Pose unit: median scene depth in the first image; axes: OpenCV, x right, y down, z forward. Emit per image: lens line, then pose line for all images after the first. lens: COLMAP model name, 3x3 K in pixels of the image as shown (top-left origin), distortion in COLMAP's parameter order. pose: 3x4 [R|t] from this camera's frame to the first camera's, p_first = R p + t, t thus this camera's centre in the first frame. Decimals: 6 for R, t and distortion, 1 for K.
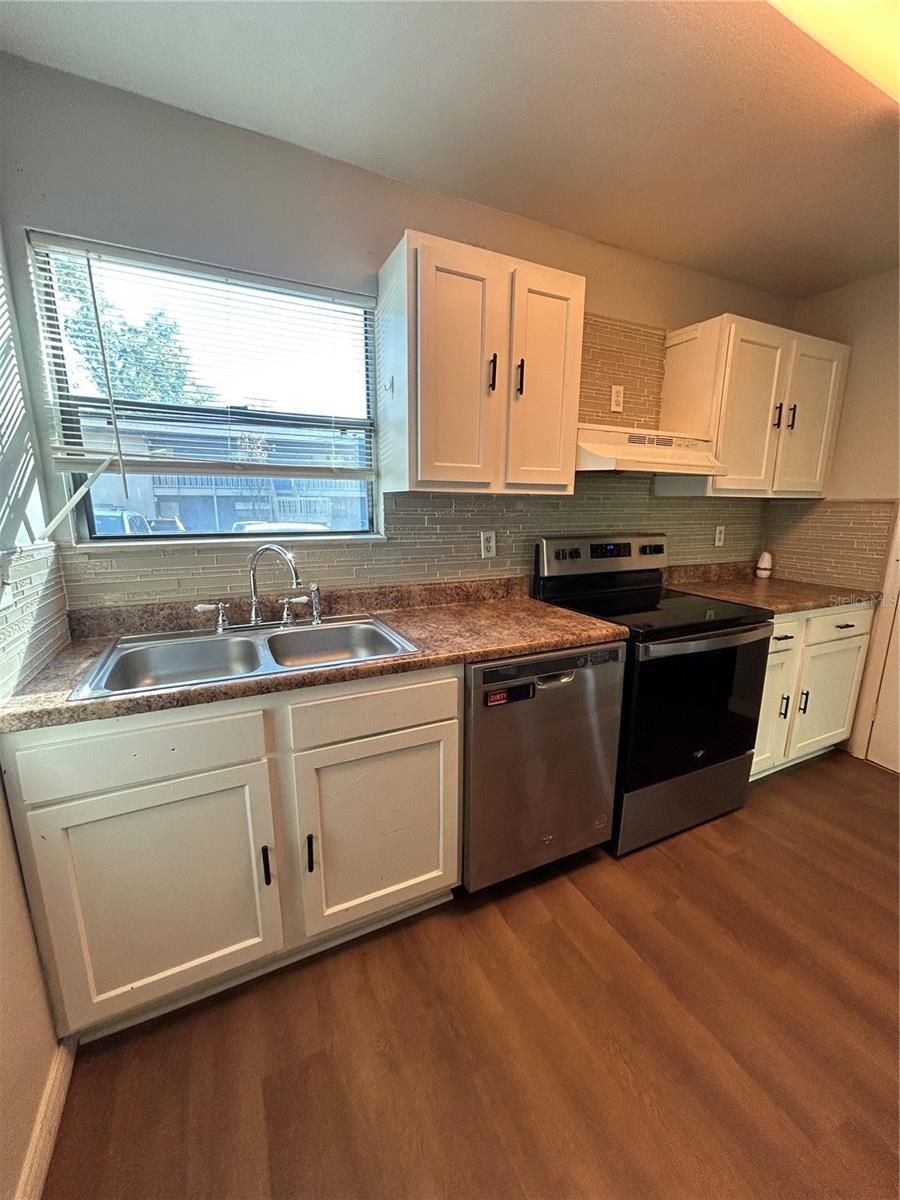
lens RADIAL K [[479.8, 0, 451.8], [0, 479.8, 602.9], [0, 0, 1]] dist [-0.001166, 0.000123]
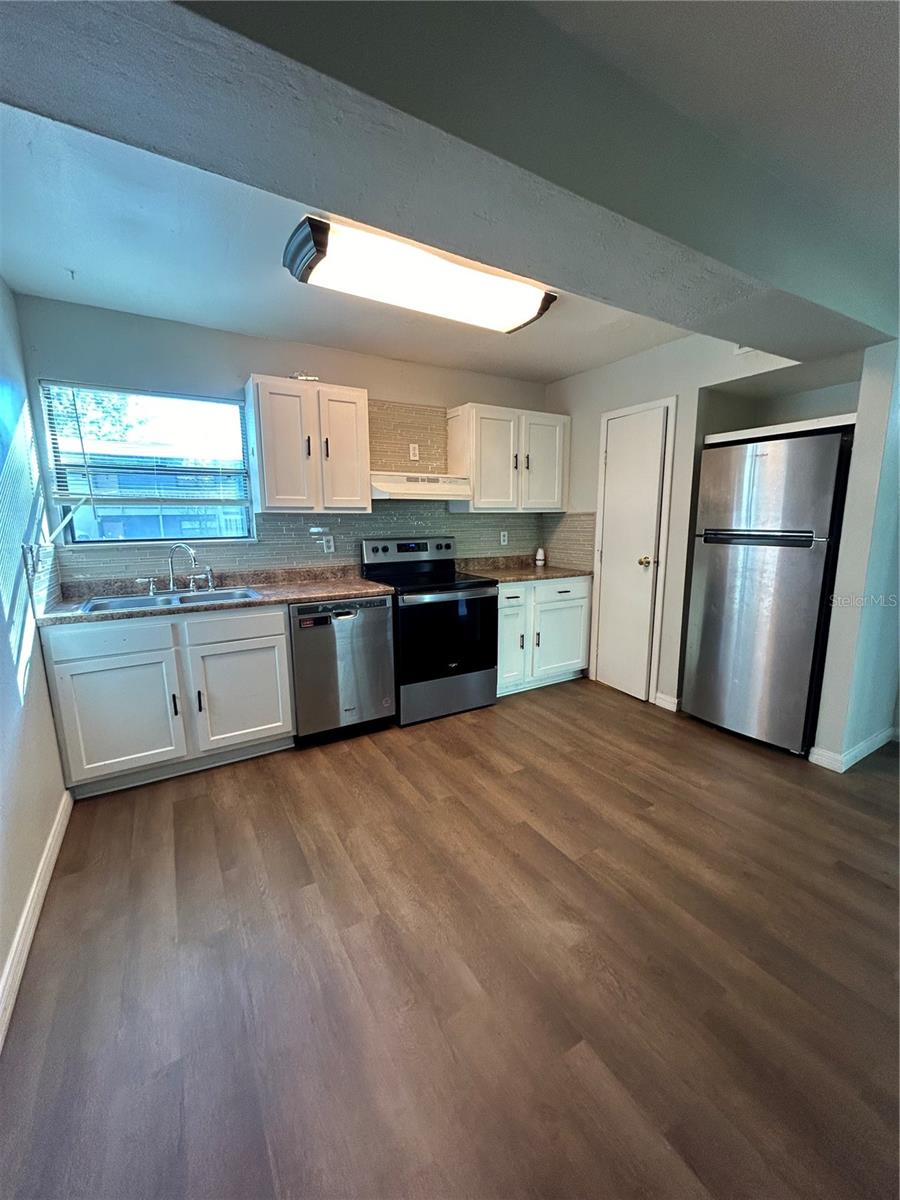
lens RADIAL K [[479.8, 0, 451.8], [0, 479.8, 602.9], [0, 0, 1]] dist [-0.001166, 0.000123]
pose [[0.996113, -0.029616, 0.082953, 0.407532], [0.032138, 0.999056, -0.029235, 0.156841], [-0.082009, 0.031787, 0.996125, -0.731216]]
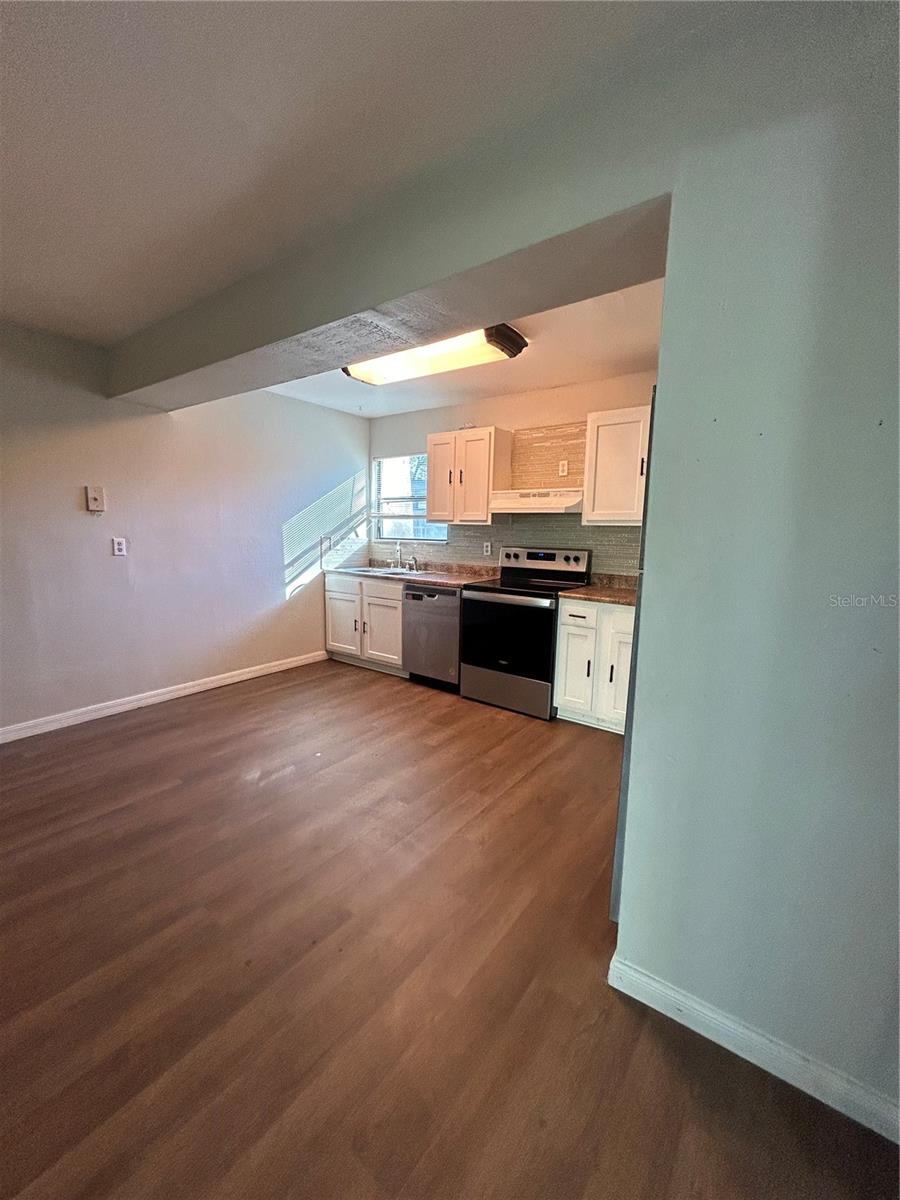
lens RADIAL K [[479.8, 0, 451.8], [0, 479.8, 602.9], [0, 0, 1]] dist [-0.001166, 0.000123]
pose [[0.463241, 0.135101, -0.875874, 2.160809], [-0.196433, 0.979382, 0.047175, 0.044915], [0.864188, 0.150198, 0.480228, -0.101596]]
